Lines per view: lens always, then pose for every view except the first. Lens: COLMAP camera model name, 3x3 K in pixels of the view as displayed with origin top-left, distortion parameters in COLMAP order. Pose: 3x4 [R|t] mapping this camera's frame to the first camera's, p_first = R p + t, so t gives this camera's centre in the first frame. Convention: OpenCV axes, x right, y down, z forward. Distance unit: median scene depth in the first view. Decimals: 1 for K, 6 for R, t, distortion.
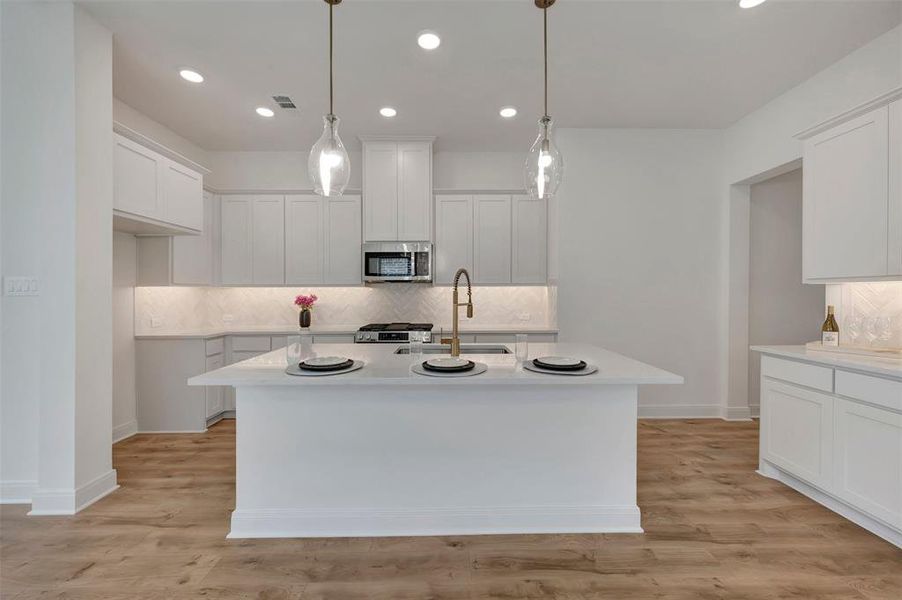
lens RADIAL K [[359.7, 0, 452.6], [0, 359.7, 295.9], [0, 0, 1]] dist [-0.000230, -0.000014]
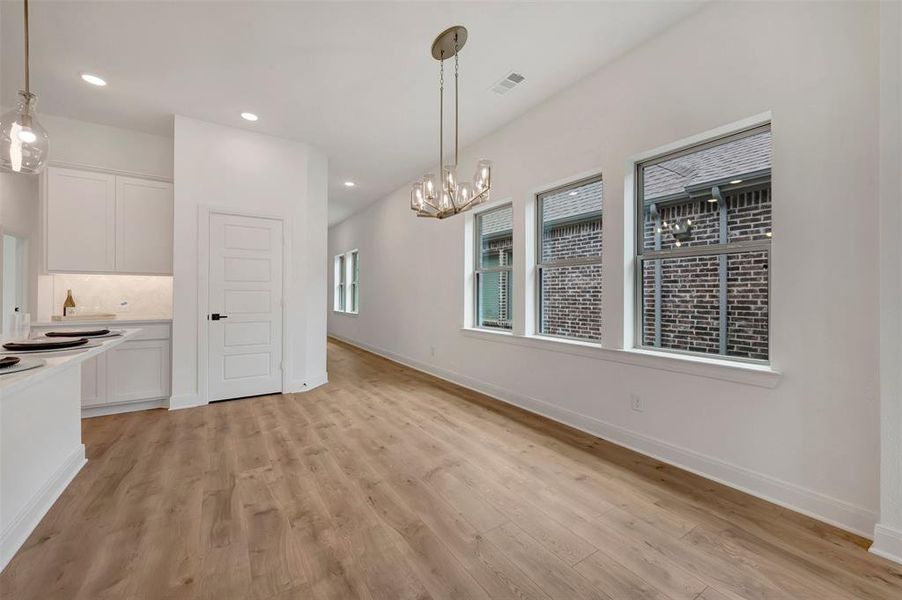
lens RADIAL K [[358.0, 0, 456.5], [0, 358.0, 295.0], [0, 0, 1]] dist [-0.000222, -0.000084]
pose [[-0.539625, 0.000862, 0.841905, -0.730703], [-0.000469, 0.999999, -0.001324, 0.034576], [-0.841906, -0.001109, -0.539624, 0.328801]]
